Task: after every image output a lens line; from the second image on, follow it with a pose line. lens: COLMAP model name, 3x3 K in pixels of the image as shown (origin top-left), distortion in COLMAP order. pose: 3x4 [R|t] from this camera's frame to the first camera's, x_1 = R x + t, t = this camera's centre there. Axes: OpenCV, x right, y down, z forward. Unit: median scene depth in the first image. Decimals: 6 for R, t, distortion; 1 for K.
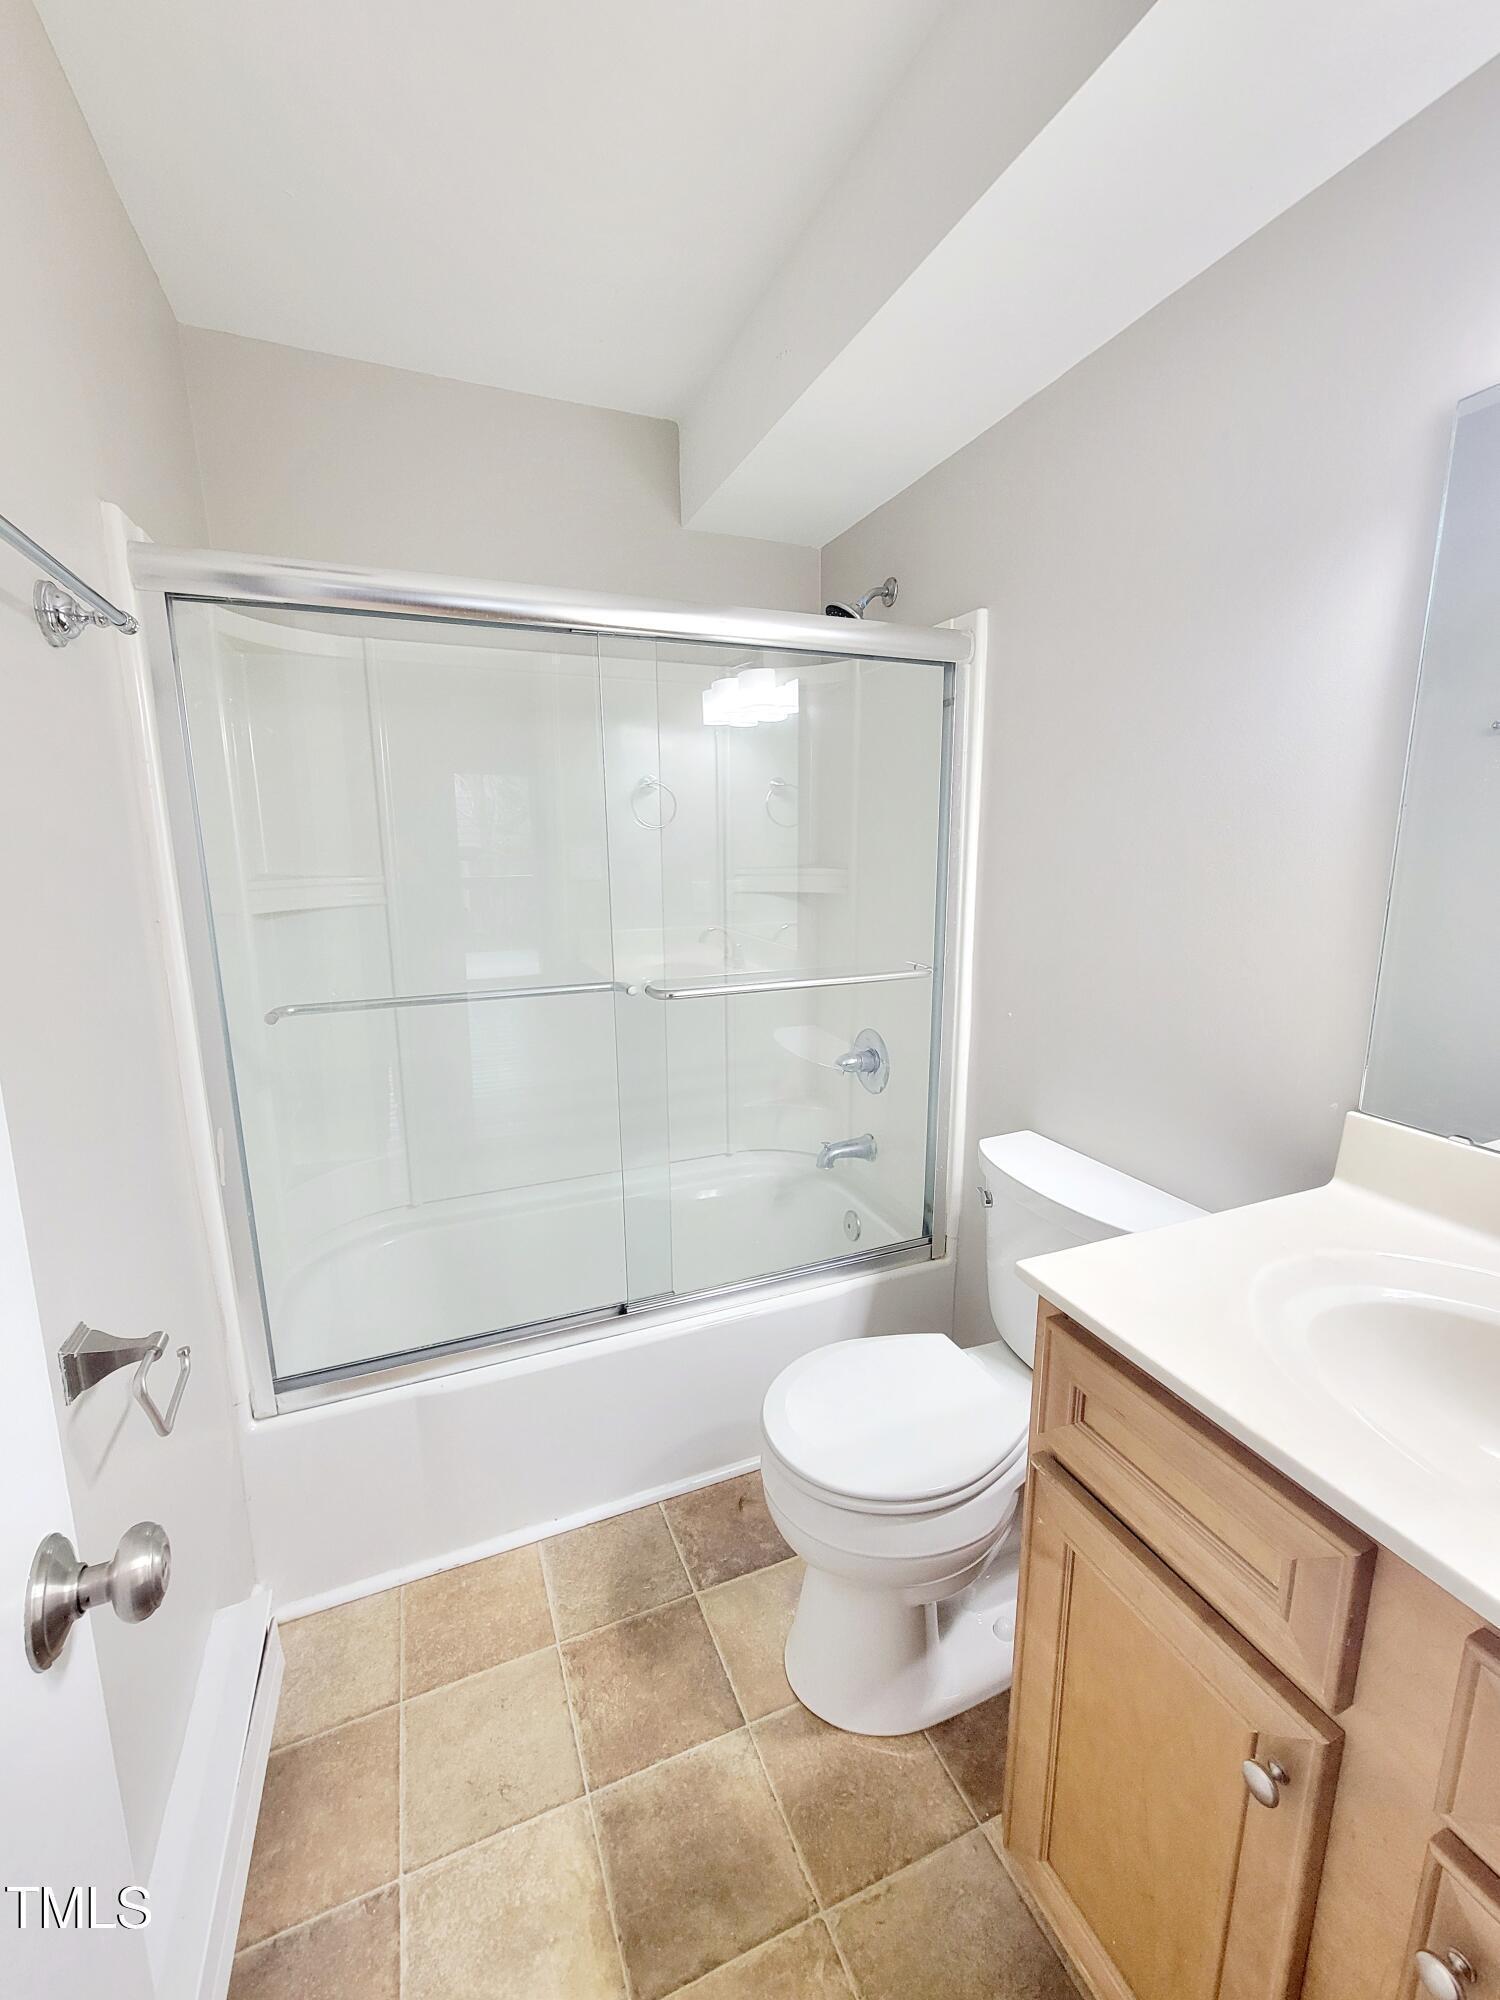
lens RADIAL K [[815.7, 0, 744.2], [0, 815.7, 1005.8], [0, 0, 1]] dist [0.003932, -0.001324]
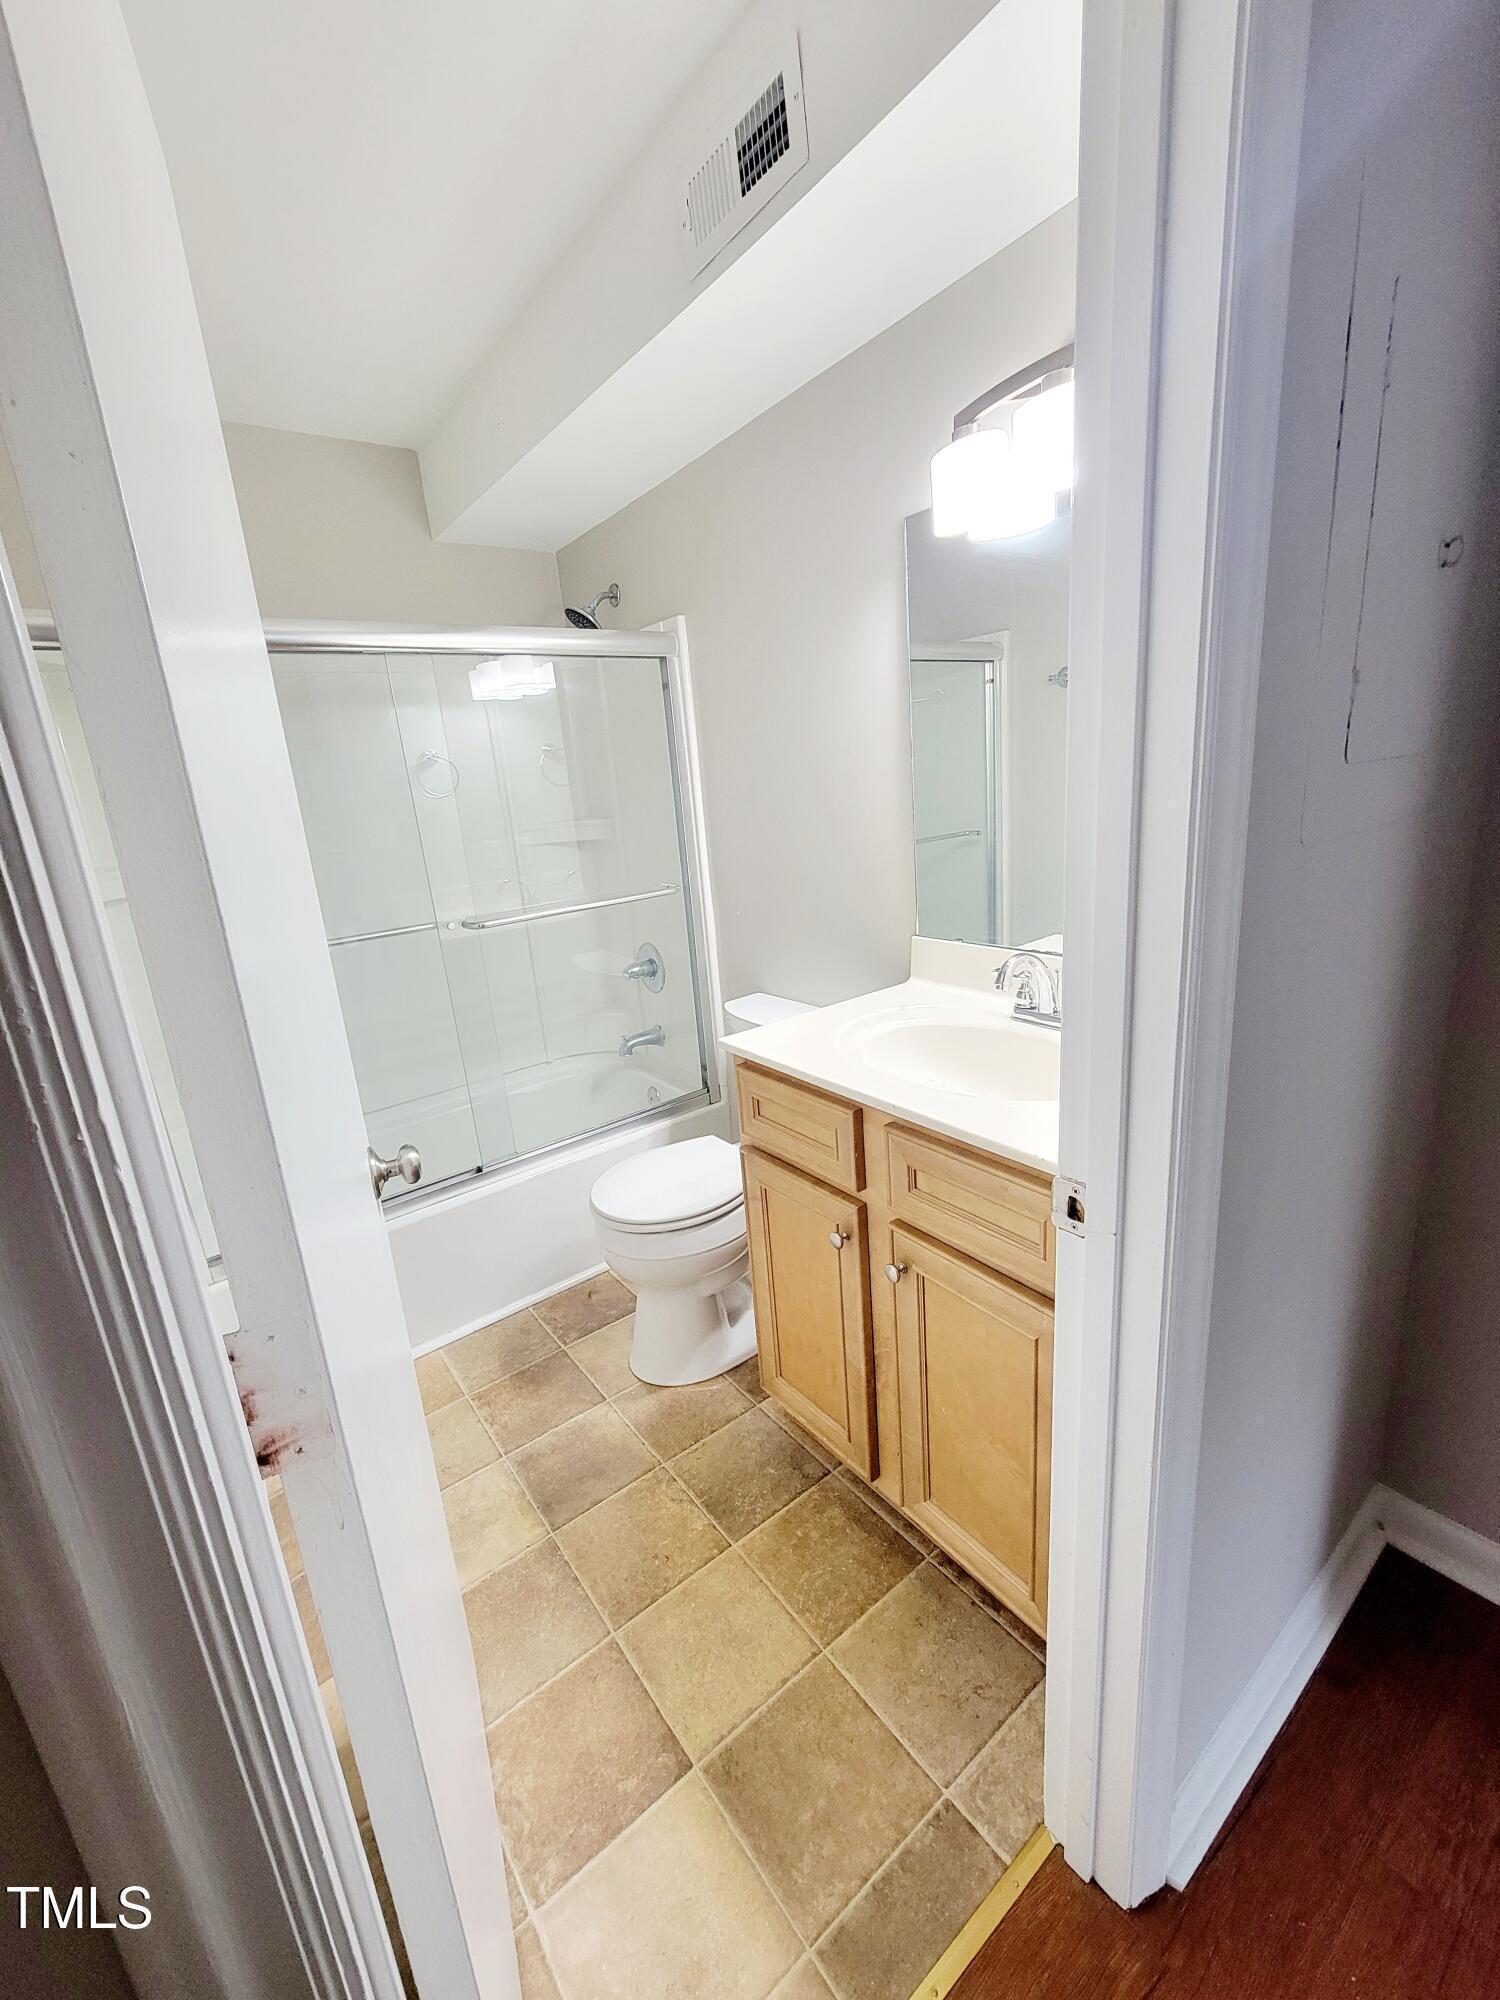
lens RADIAL K [[815.7, 0, 745.6], [0, 815.7, 991.6], [0, 0, 1]] dist [0.003932, -0.001324]
pose [[0.965033, -0.135595, 0.224333, 0.010075], [0.125575, 0.990363, 0.058414, 0.068423], [-0.230092, -0.028201, 0.972760, -0.384247]]
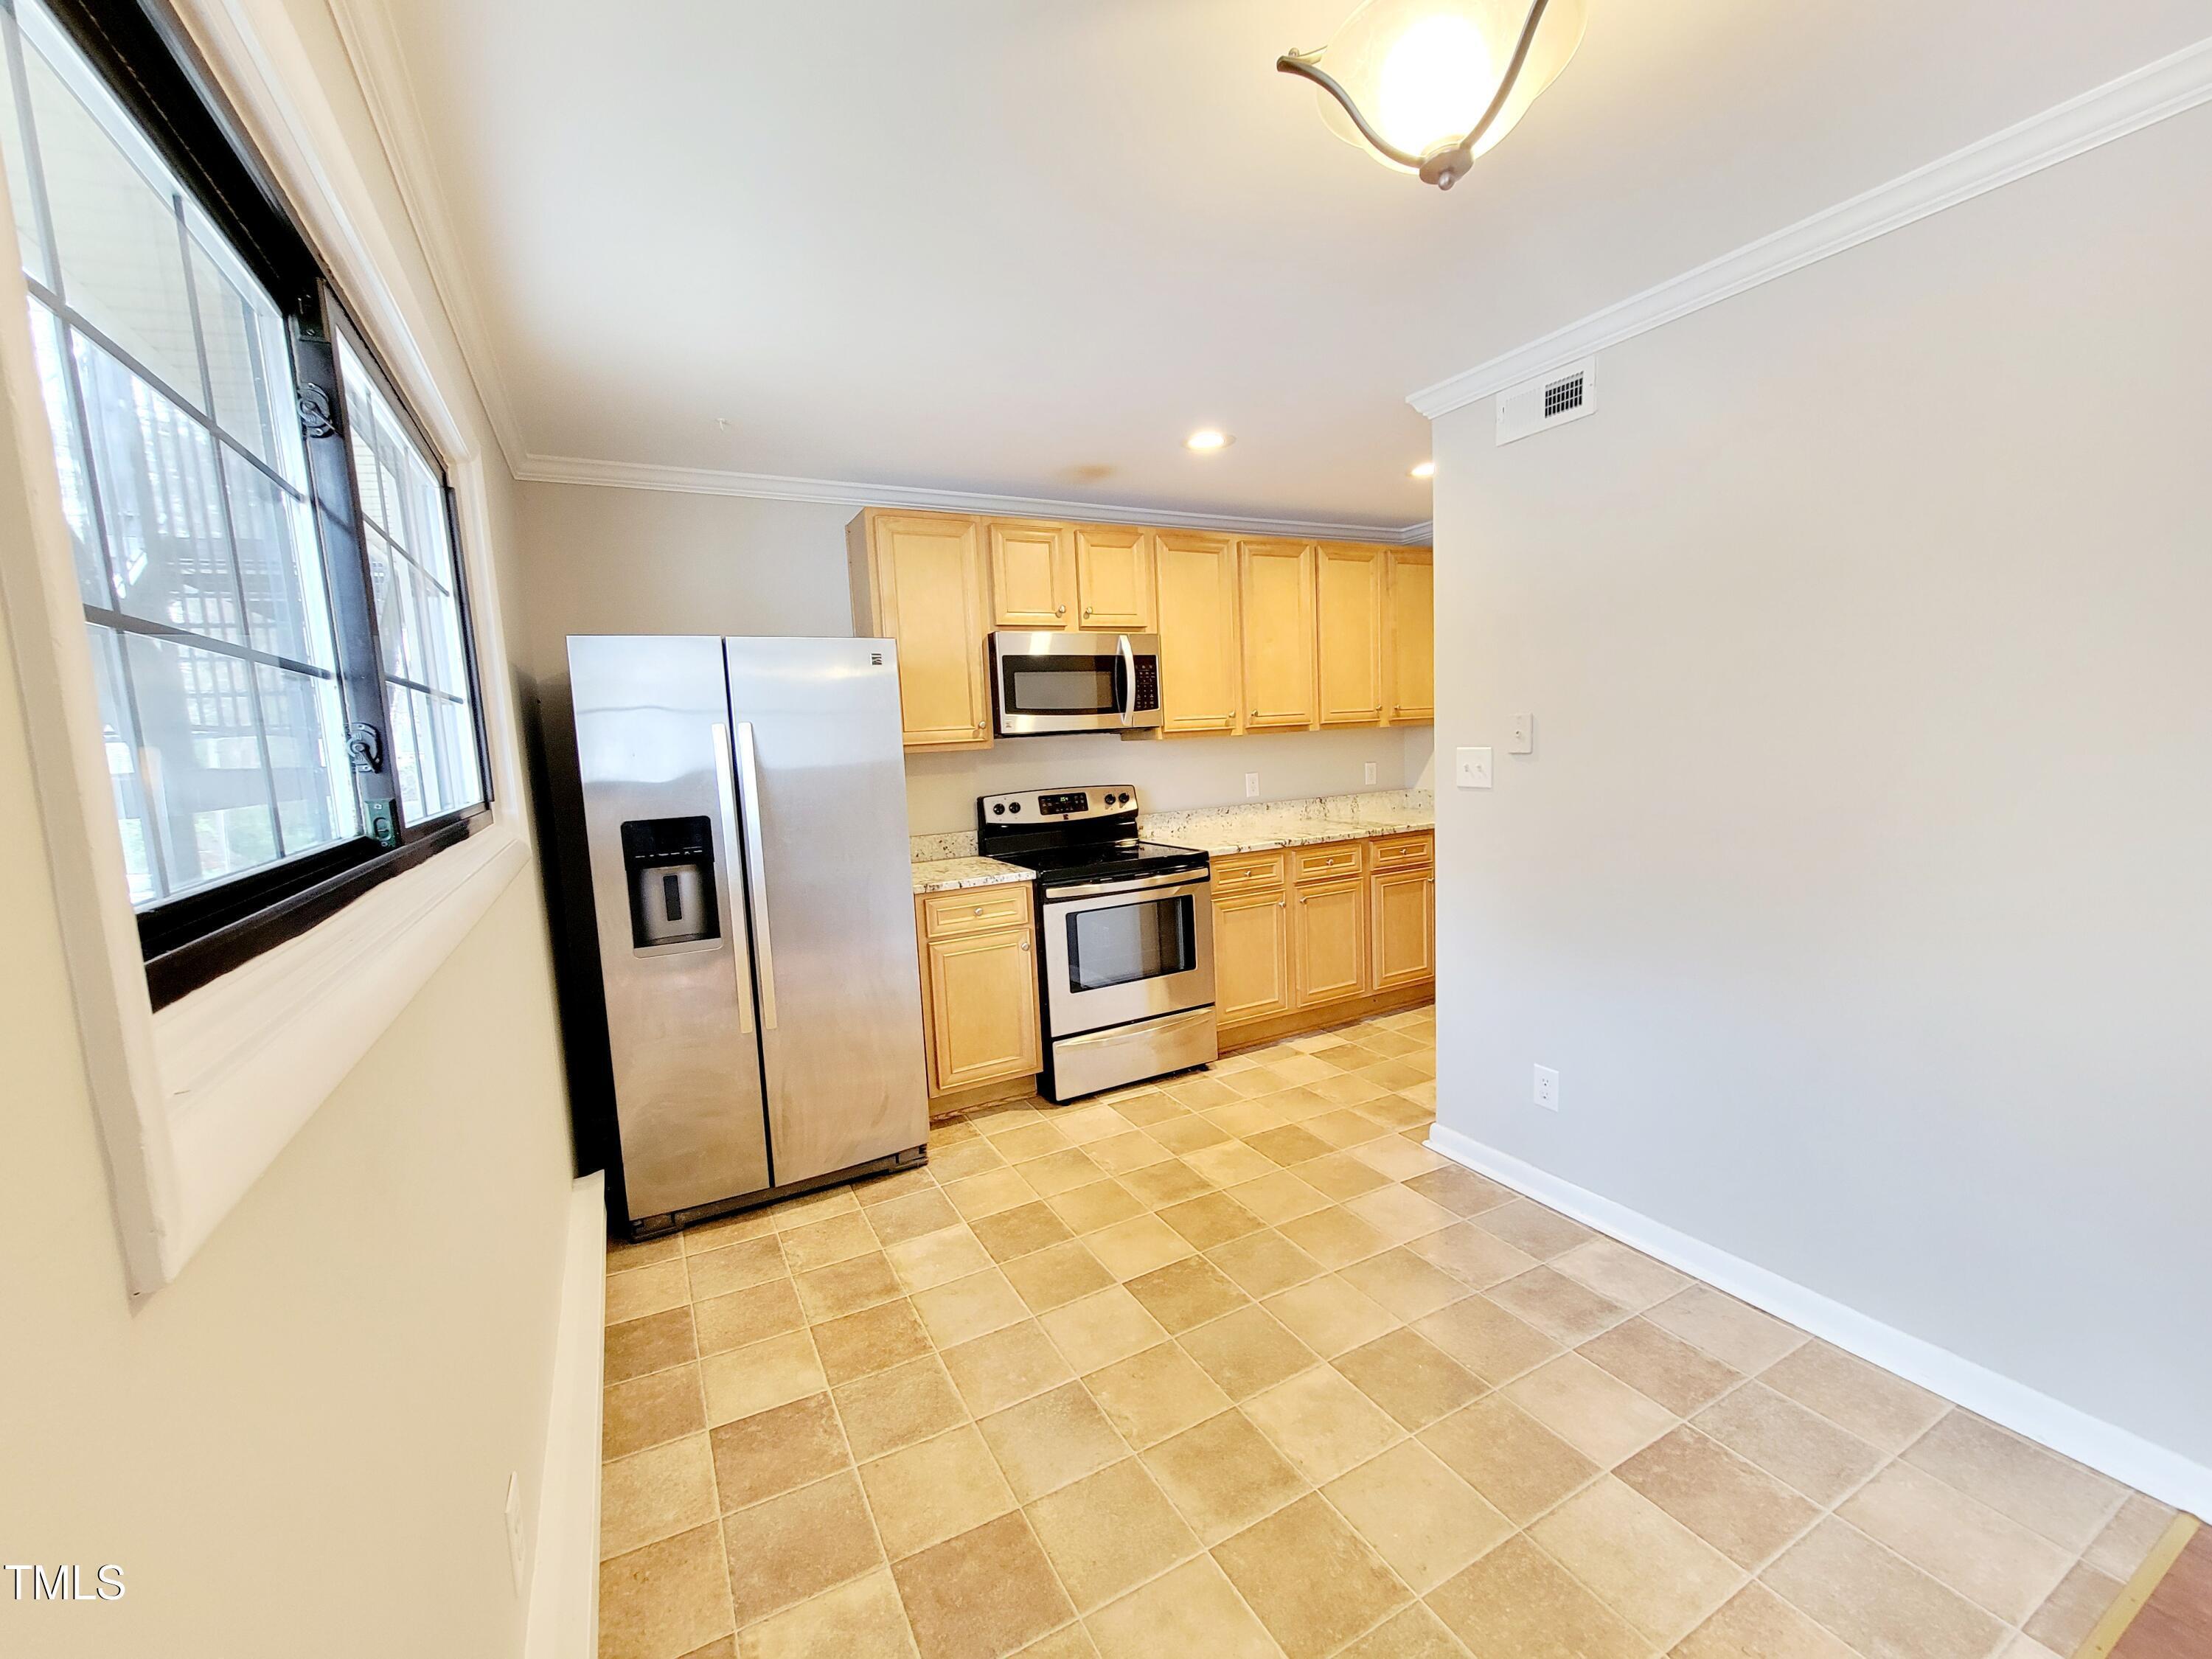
lens RADIAL K [[902.1, 0, 1087.4], [0, 902.1, 832.1], [0, 0, 1]] dist [0.003932, -0.001324]
pose [[-0.994637, 0.064280, -0.081022, 0.163723], [0.036439, 0.950968, 0.307134, -0.364604], [0.096792, 0.302535, -0.948211, 1.483732]]
